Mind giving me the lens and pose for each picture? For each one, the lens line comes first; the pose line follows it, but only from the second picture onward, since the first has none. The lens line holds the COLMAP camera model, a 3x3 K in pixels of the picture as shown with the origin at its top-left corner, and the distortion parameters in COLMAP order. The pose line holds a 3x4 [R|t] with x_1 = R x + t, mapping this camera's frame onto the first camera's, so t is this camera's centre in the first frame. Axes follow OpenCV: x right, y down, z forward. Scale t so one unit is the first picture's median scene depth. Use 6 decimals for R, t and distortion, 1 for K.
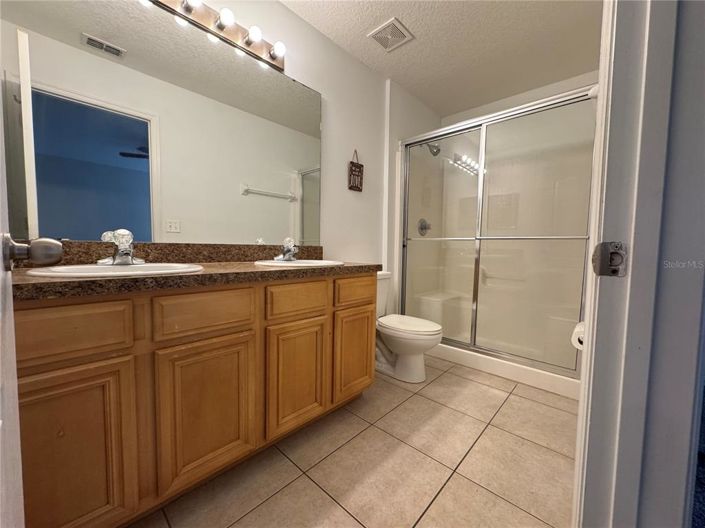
lens RADIAL K [[284.6, 0, 352.5], [0, 284.6, 264.0], [0, 0, 1]] dist [-0.016659, -0.000102]
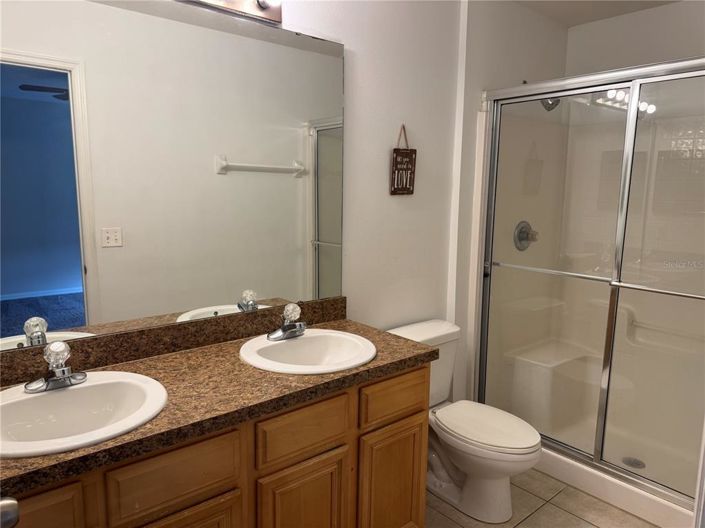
lens RADIAL K [[504.5, 0, 352.5], [0, 504.5, 264.0], [0, 0, 1]] dist [0.048378, -0.090416]
pose [[0.993579, 0.014360, -0.112221, 0.031800], [-0.004945, 0.996476, 0.083731, -0.229666], [0.113028, -0.082638, 0.990149, -0.083032]]
